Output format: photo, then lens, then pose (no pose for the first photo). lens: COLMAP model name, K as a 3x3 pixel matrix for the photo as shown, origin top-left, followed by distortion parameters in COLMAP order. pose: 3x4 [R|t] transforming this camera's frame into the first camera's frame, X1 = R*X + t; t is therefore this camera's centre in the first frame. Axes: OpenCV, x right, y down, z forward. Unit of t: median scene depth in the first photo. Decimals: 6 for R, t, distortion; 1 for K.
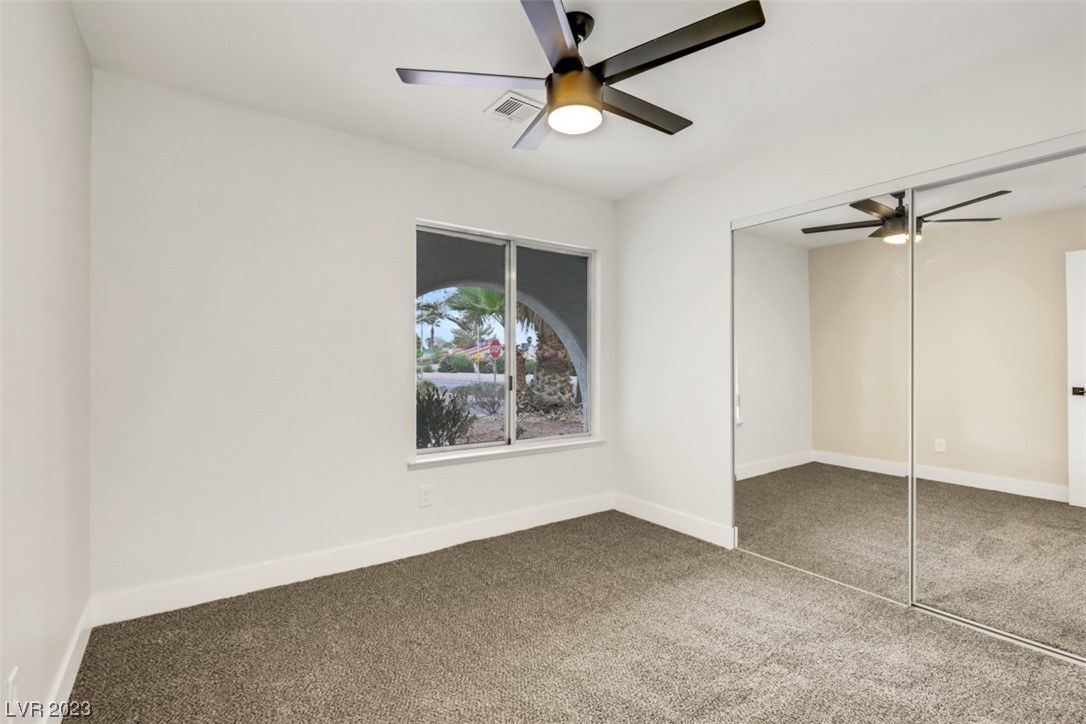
lens RADIAL K [[505.9, 0, 543.0], [0, 505.9, 362.0], [0, 0, 1]] dist [-0.001151, -0.000468]
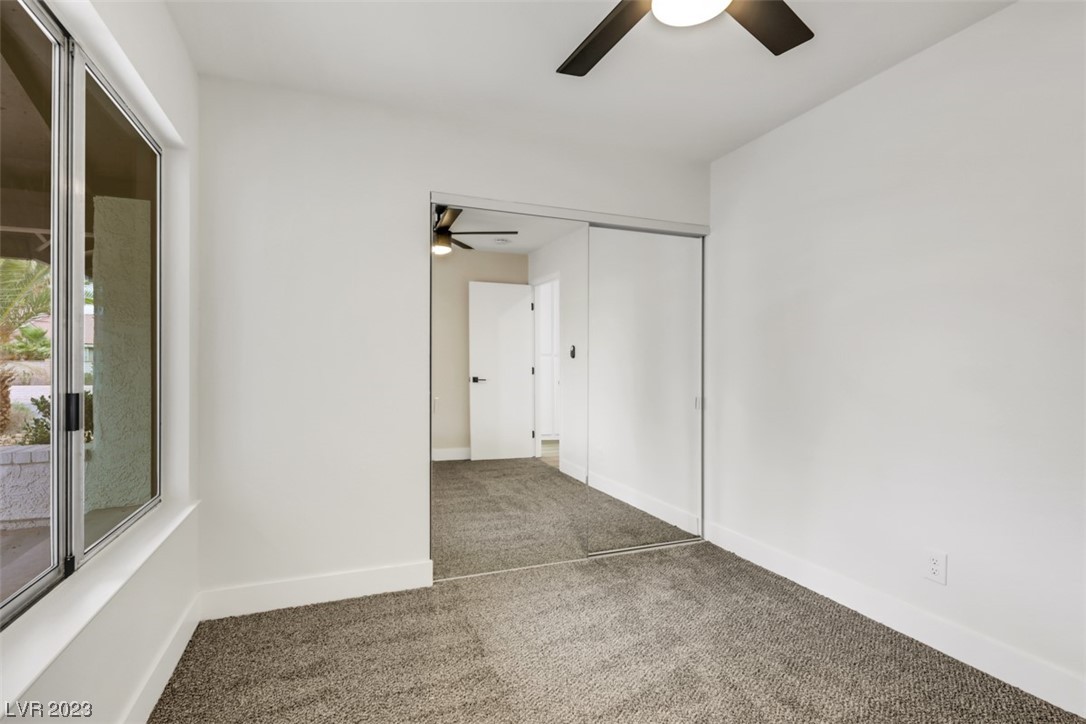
lens RADIAL K [[505.9, 0, 543.0], [0, 505.9, 362.0], [0, 0, 1]] dist [-0.001151, -0.000468]
pose [[0.247064, -0.002341, 0.968996, -0.407441], [-0.006533, 0.999970, 0.004082, 0.000684], [-0.968977, -0.007339, 0.247042, 0.661500]]
